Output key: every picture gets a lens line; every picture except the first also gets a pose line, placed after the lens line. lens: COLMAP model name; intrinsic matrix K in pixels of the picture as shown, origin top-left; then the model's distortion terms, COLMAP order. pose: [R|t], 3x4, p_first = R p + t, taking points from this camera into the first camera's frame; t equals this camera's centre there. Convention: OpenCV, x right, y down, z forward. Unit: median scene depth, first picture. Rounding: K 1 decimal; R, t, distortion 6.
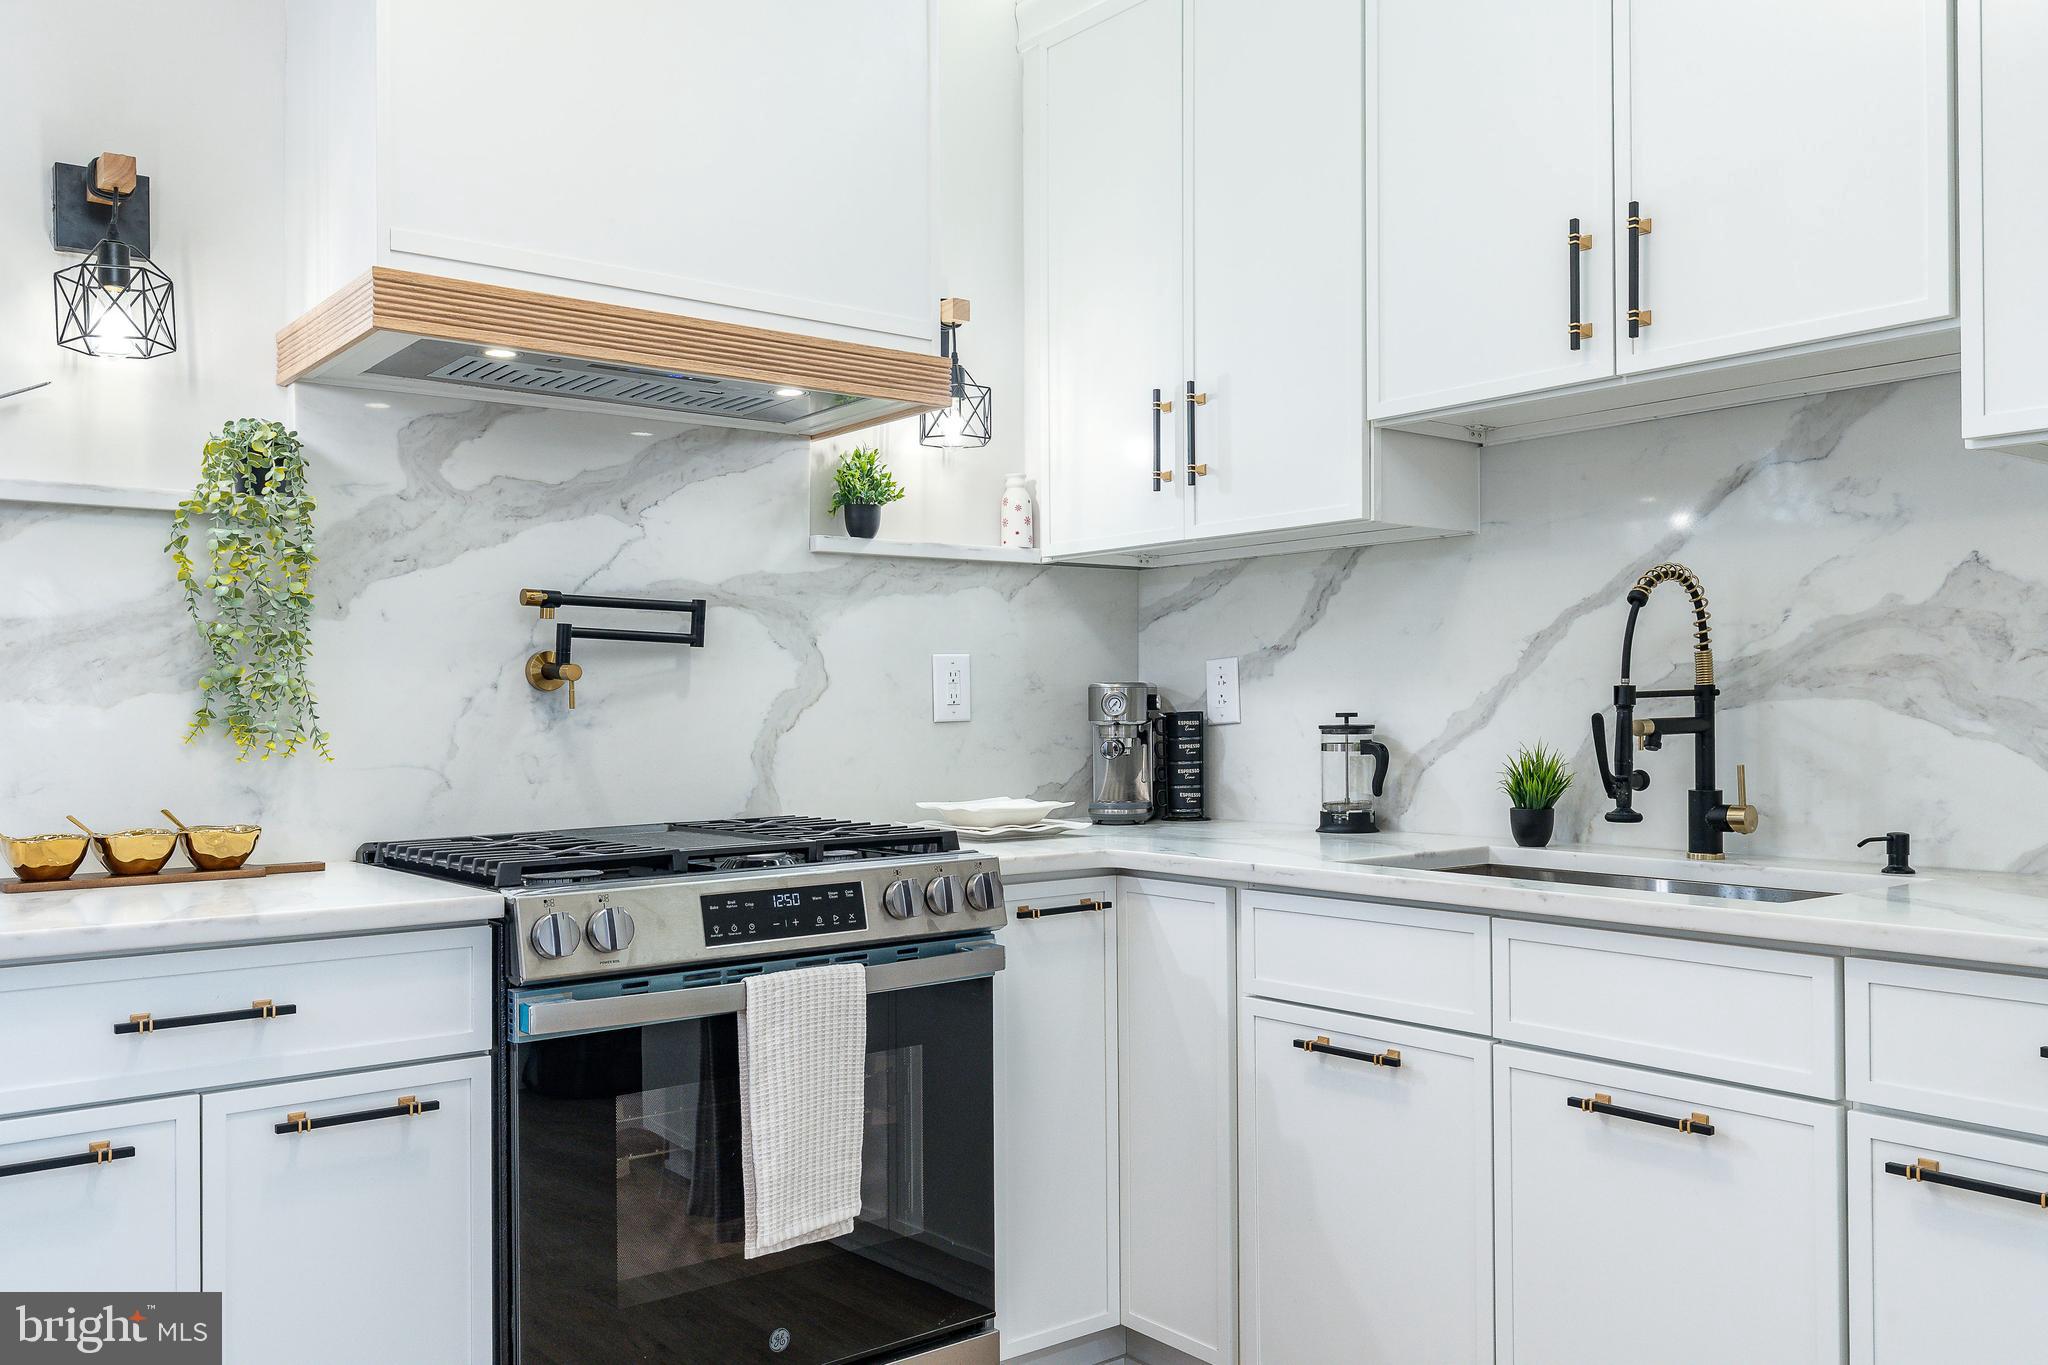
lens RADIAL K [[1703.3, 0, 1024.0], [0, 1703.3, 682.5], [0, 0, 1]] dist [-0.004203, 0.000624]
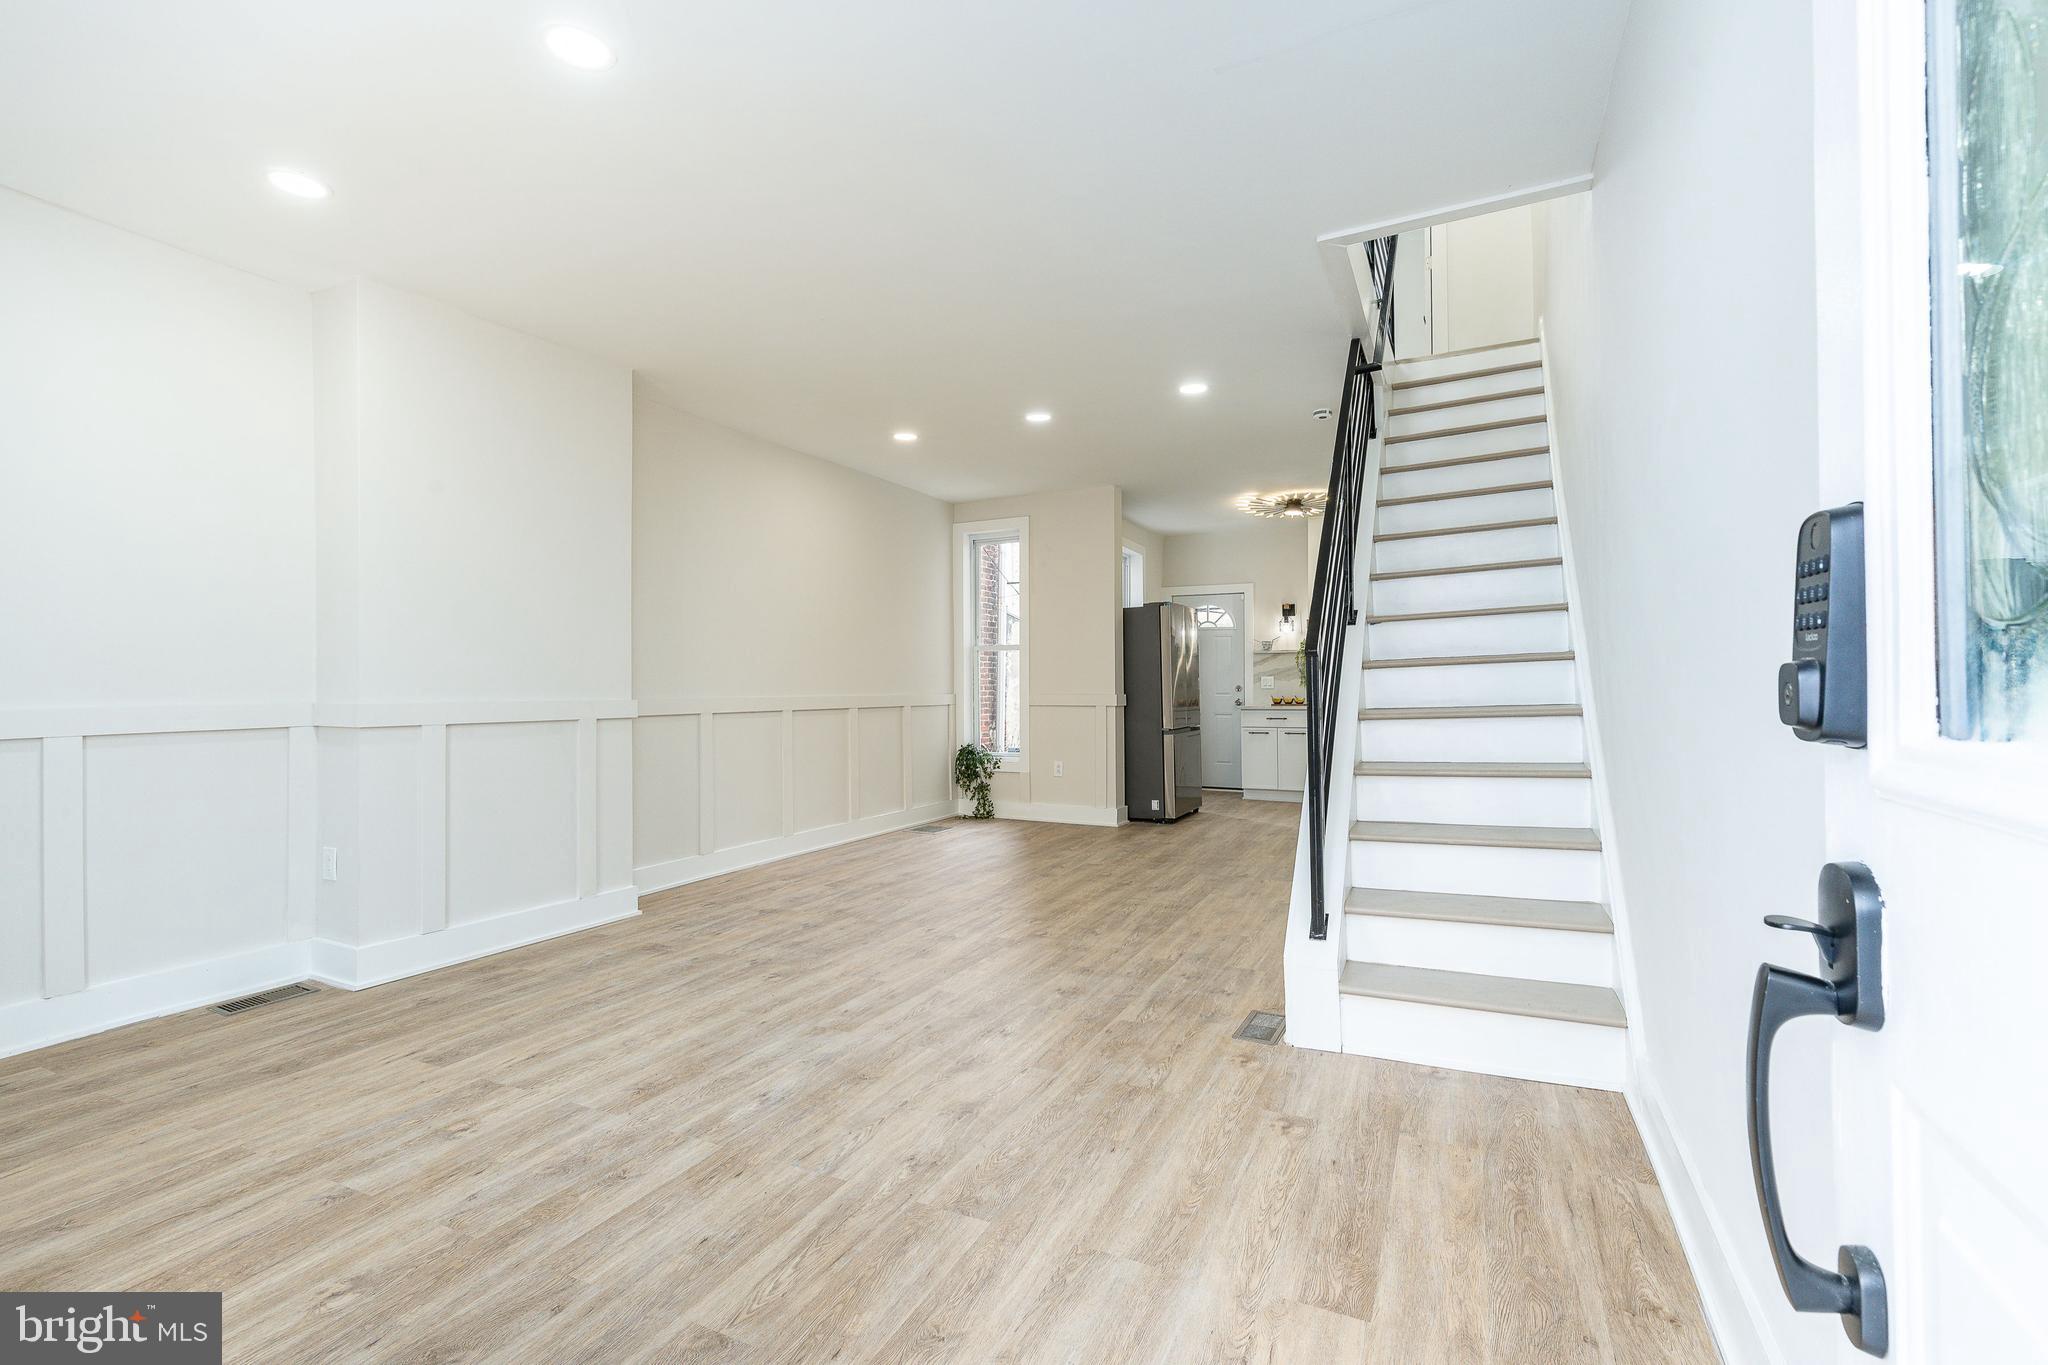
lens RADIAL K [[924.6, 0, 1031.5], [0, 924.6, 674.9], [0, 0, 1]] dist [0.006237, -0.000377]
pose [[0.440924, -0.004940, -0.897531, 2.297695], [0.019634, 0.999799, 0.004143, -0.044748], [0.897330, -0.019449, 0.440933, -1.558736]]
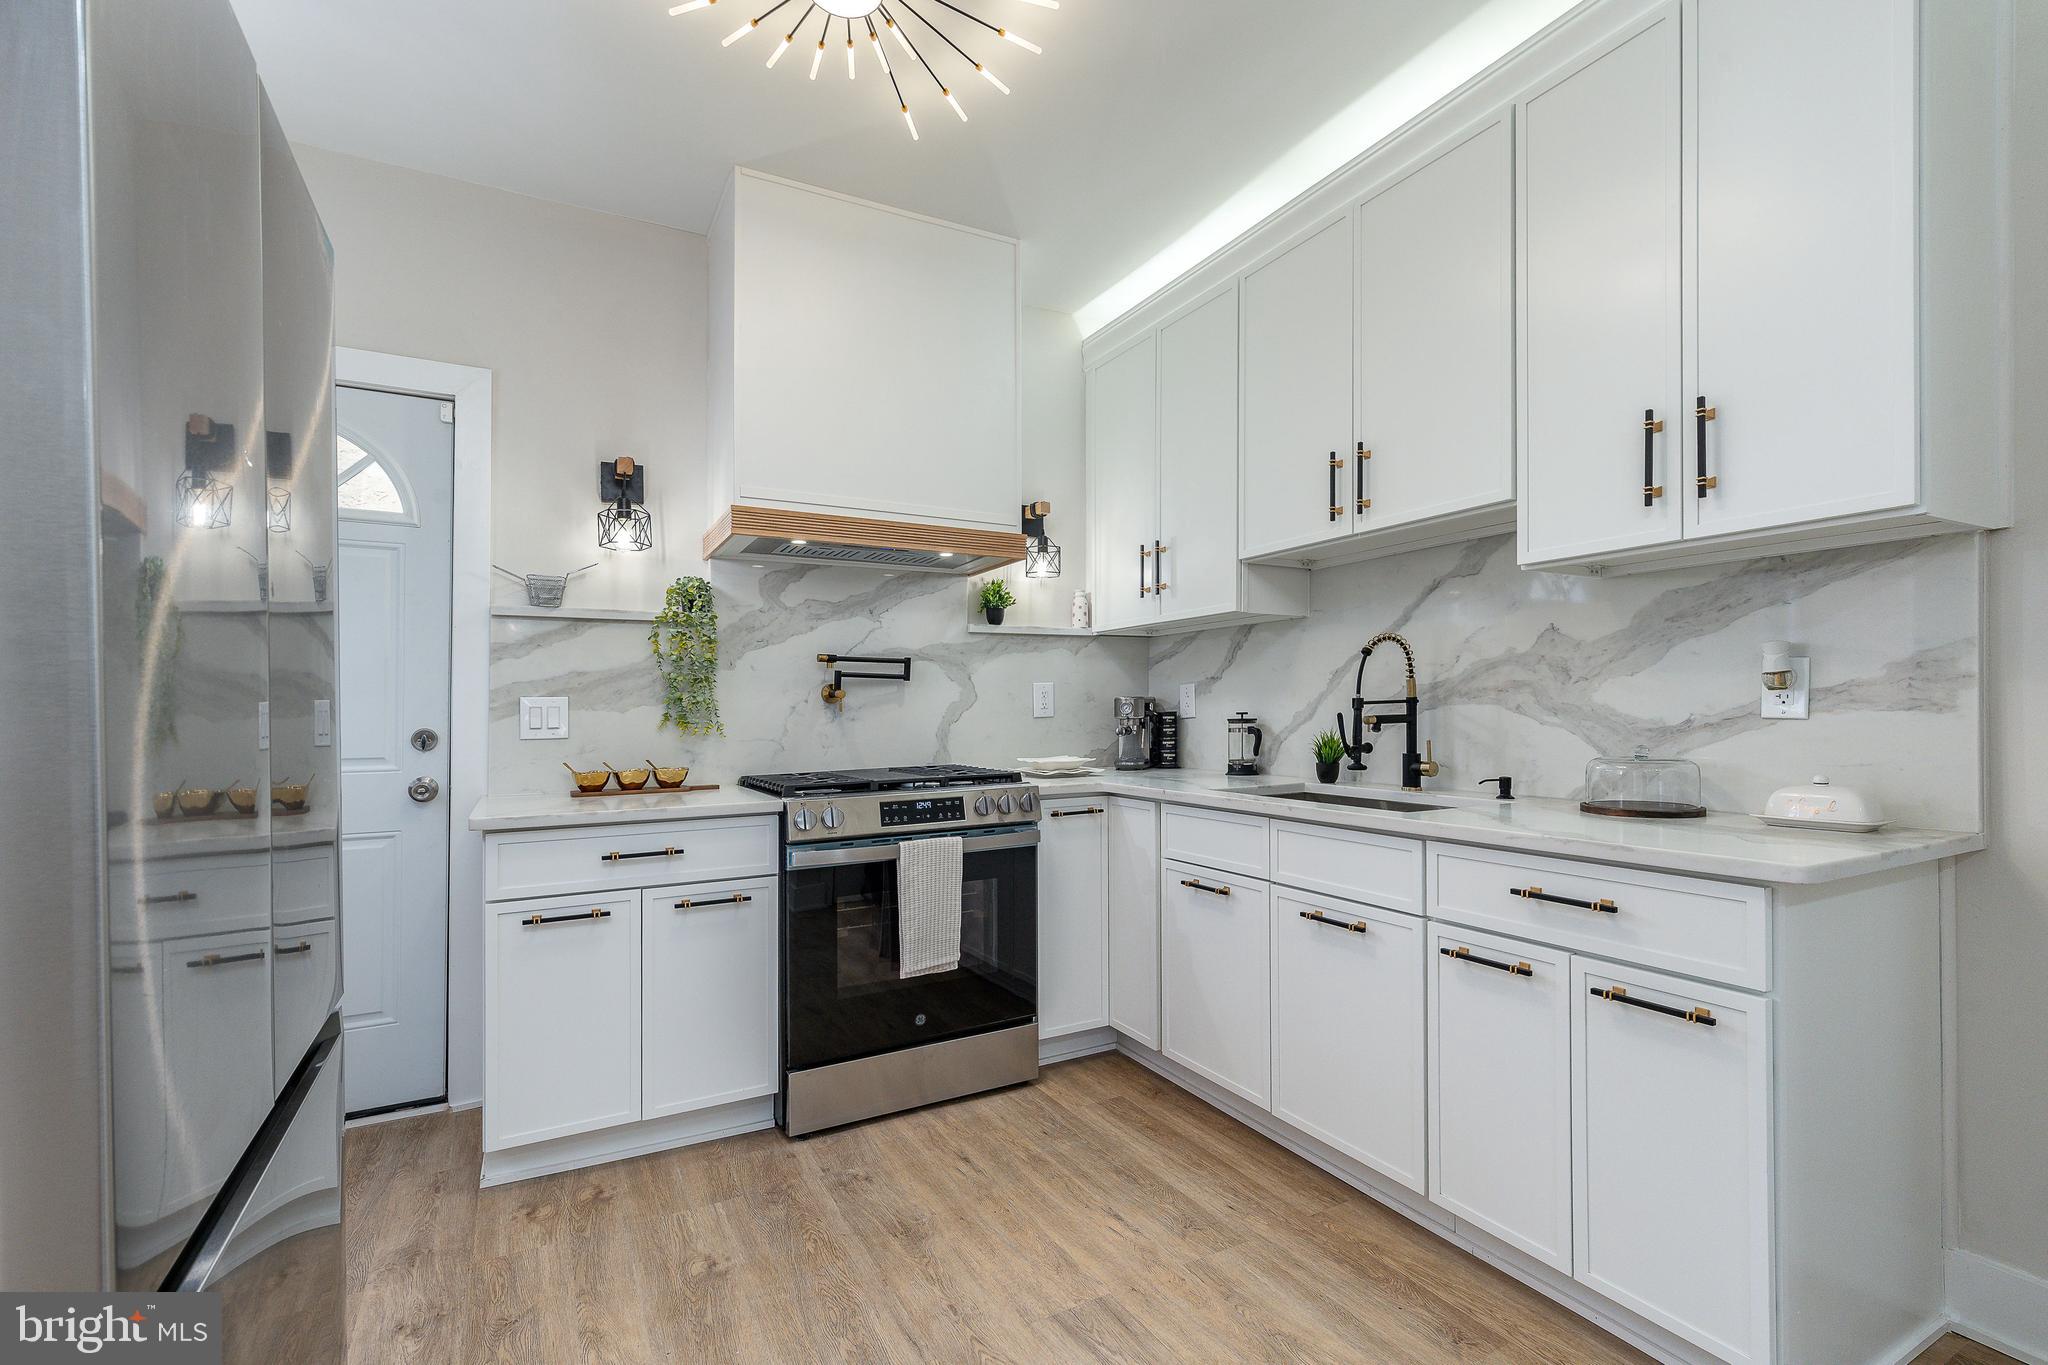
lens RADIAL K [[930.1, 0, 1033.8], [0, 930.1, 693.9], [0, 0, 1]] dist [0.005880, -0.000321]
pose [[0.985702, -0.006753, -0.168363, 0.165158], [0.006709, 0.999977, -0.000832, -0.004055], [0.168365, -0.000309, 0.985725, -0.075036]]
